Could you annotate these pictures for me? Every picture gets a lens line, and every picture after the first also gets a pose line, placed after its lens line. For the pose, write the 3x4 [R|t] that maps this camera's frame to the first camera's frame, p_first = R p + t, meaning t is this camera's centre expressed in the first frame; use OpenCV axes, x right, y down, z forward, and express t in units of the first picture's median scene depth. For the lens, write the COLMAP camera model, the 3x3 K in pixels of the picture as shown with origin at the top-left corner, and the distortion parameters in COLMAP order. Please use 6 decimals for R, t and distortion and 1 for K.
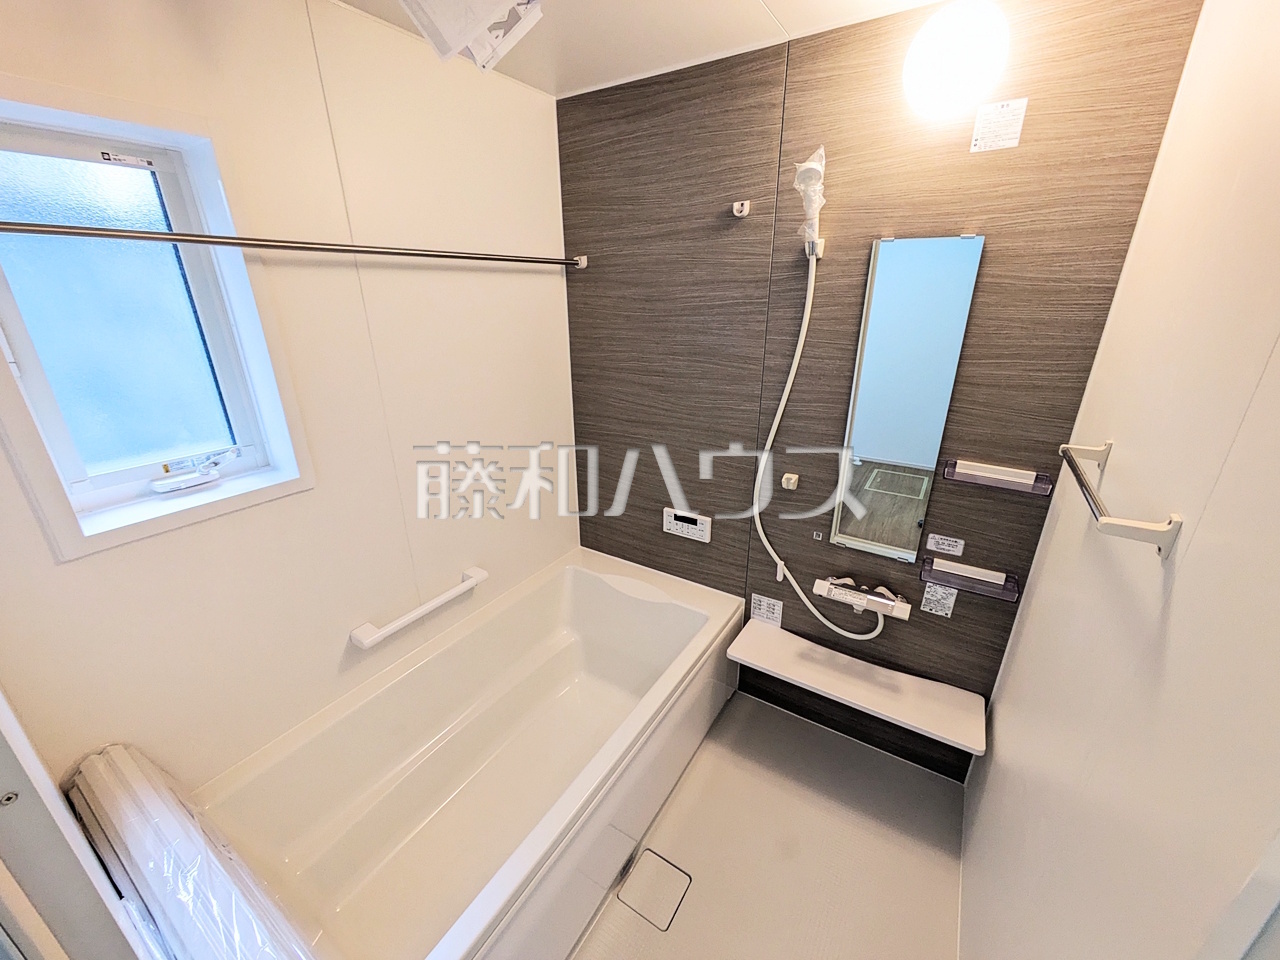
lens RADIAL K [[504.4, 0, 644.4], [0, 504.4, 480.4], [0, 0, 1]] dist [0.002759, -0.000418]
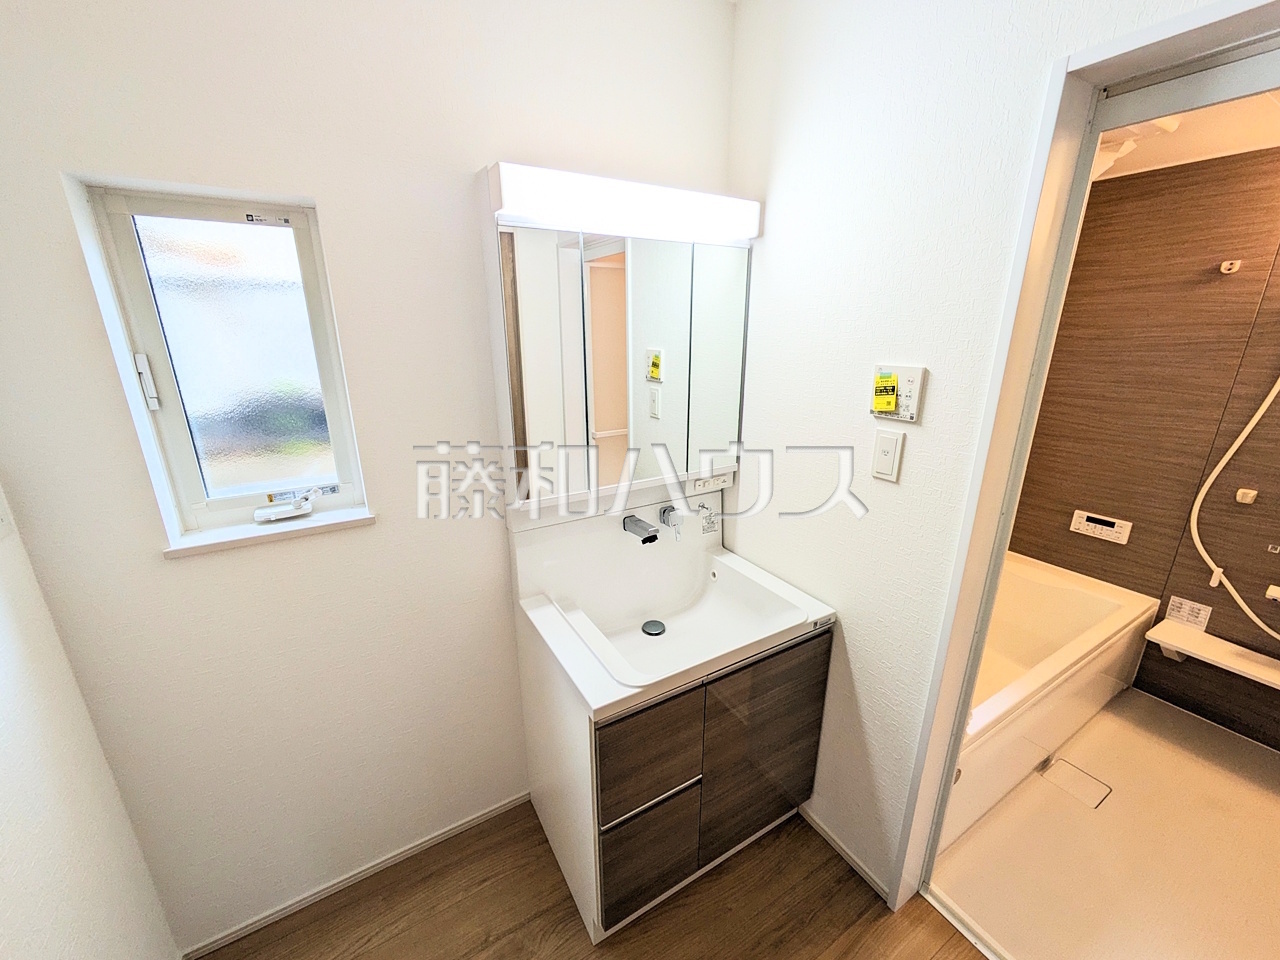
lens RADIAL K [[504.4, 0, 638.0], [0, 504.4, 481.0], [0, 0, 1]] dist [0.002759, -0.000418]
pose [[0.892760, 0.135182, -0.429773, -0.420480], [-0.164324, 0.985912, -0.031236, 0.214883], [0.419496, 0.098508, 0.902396, -0.567422]]
